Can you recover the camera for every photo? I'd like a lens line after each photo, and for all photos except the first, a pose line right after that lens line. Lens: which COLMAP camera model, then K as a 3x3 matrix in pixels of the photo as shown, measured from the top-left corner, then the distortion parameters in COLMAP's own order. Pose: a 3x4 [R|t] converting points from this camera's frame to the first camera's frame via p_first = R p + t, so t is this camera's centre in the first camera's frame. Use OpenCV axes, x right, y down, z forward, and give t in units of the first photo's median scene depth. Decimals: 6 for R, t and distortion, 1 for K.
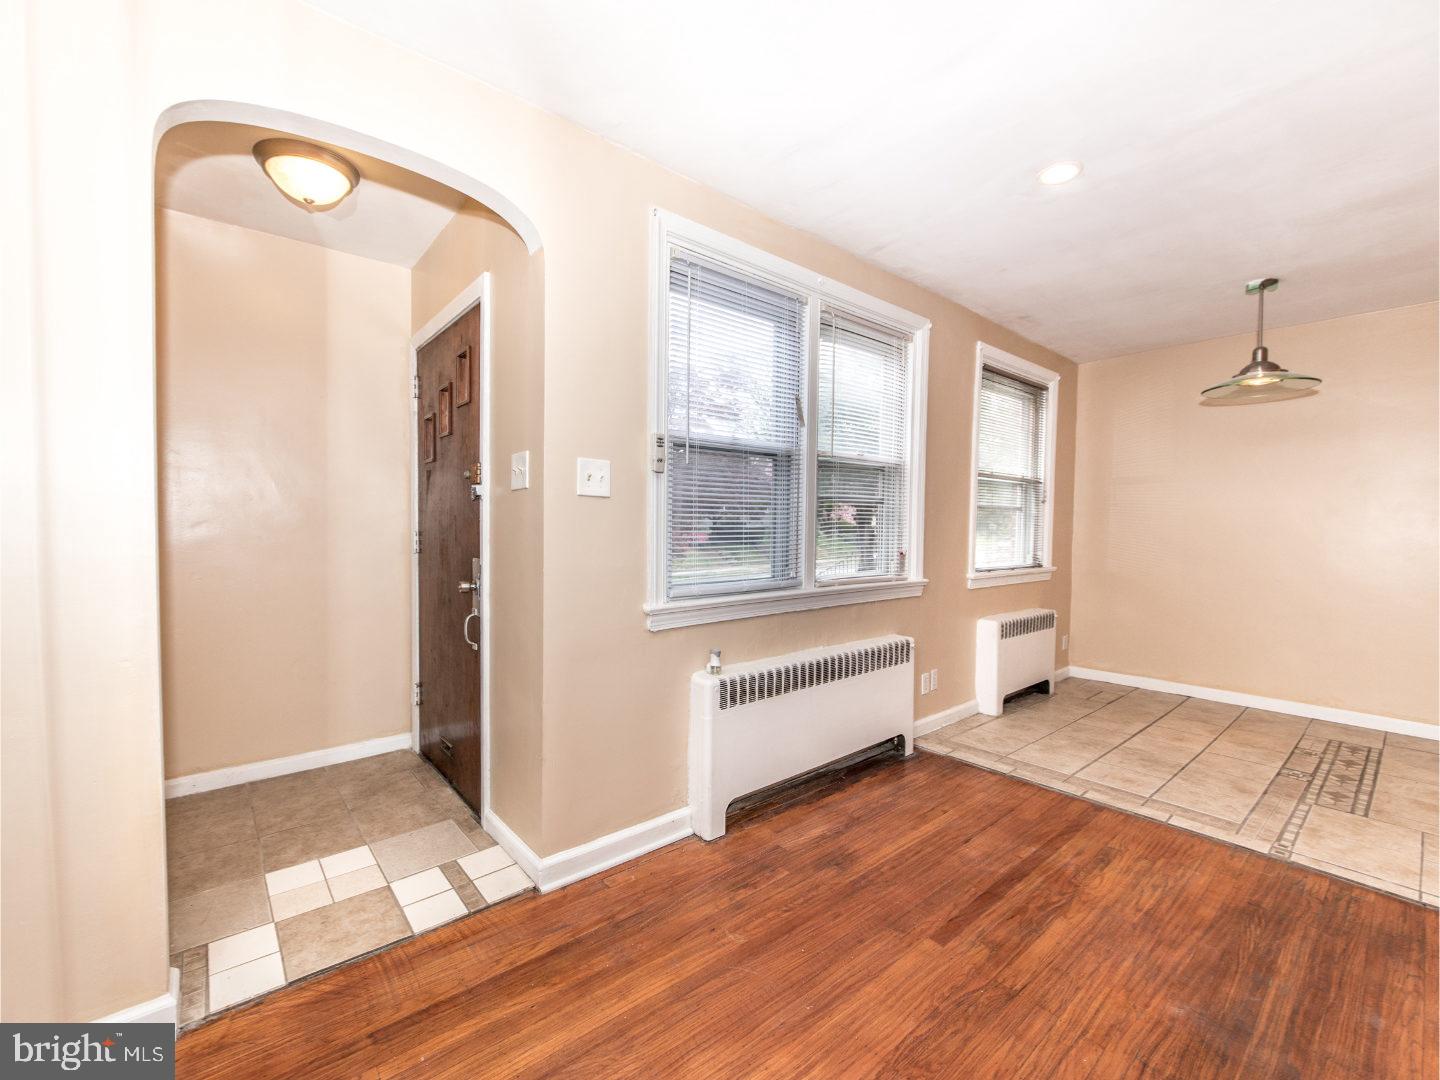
lens RADIAL K [[604.4, 0, 720.0], [0, 604.4, 540.0], [0, 0, 1]] dist [-0.001203, -0.000642]
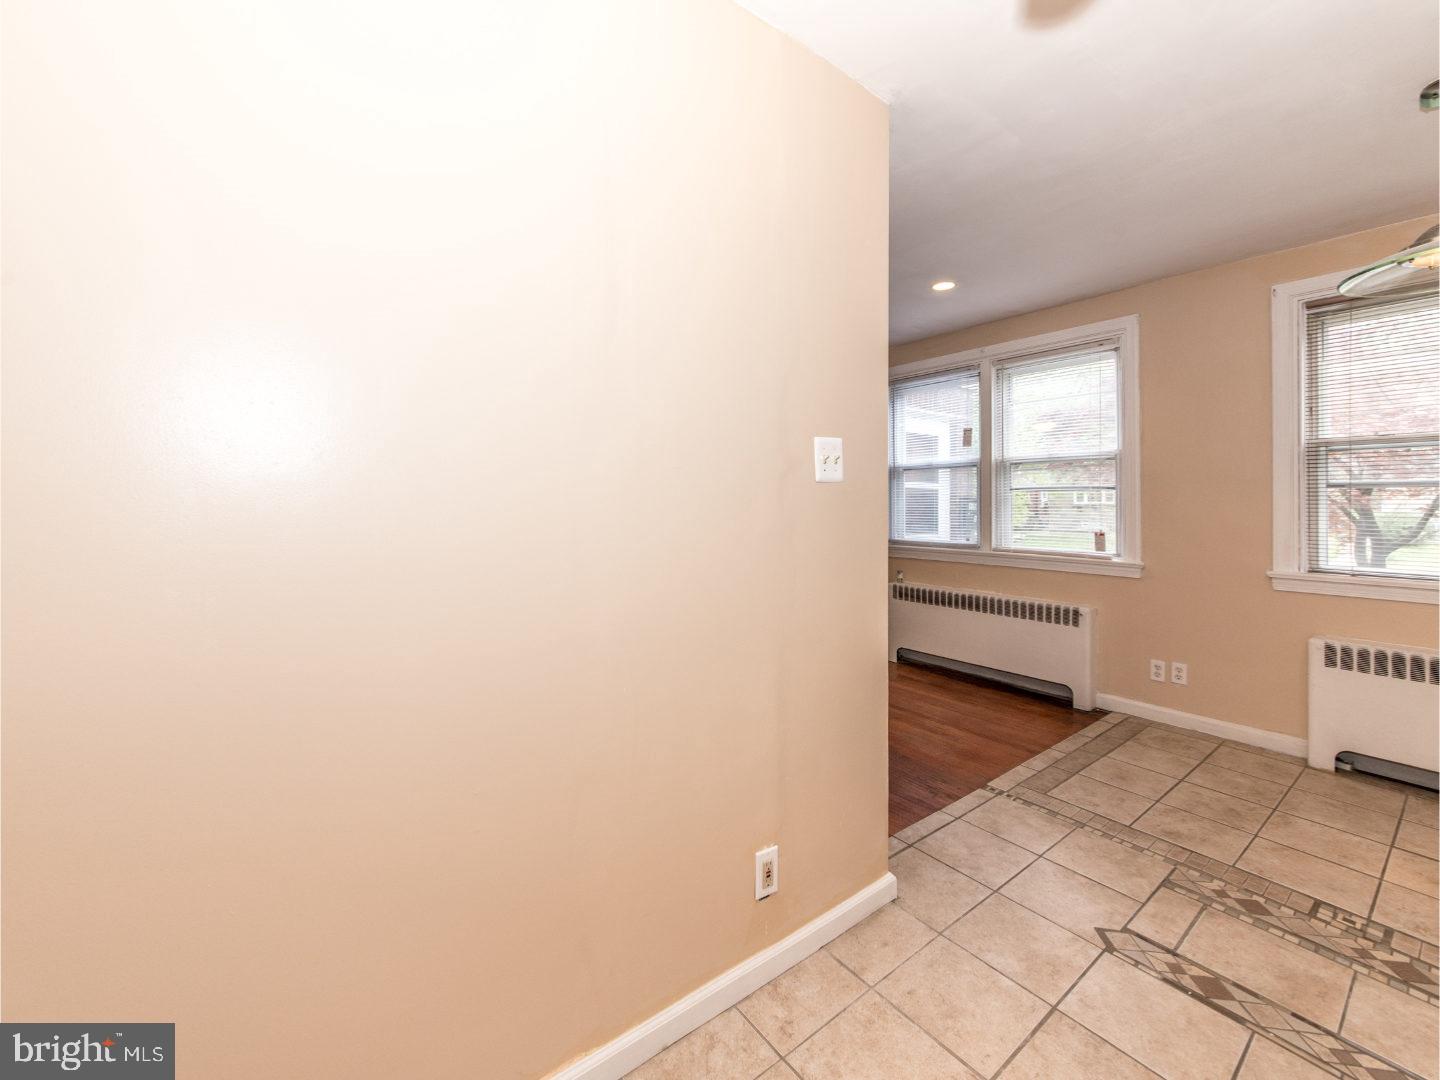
lens RADIAL K [[586.9, 0, 716.5], [0, 586.9, 488.1], [0, 0, 1]] dist [-0.024755, 0.007113]
pose [[-0.046006, -0.031703, -0.998438, 1.931550], [-0.028947, 0.999119, -0.030391, -0.014210], [0.998522, 0.027504, -0.046883, 0.463299]]
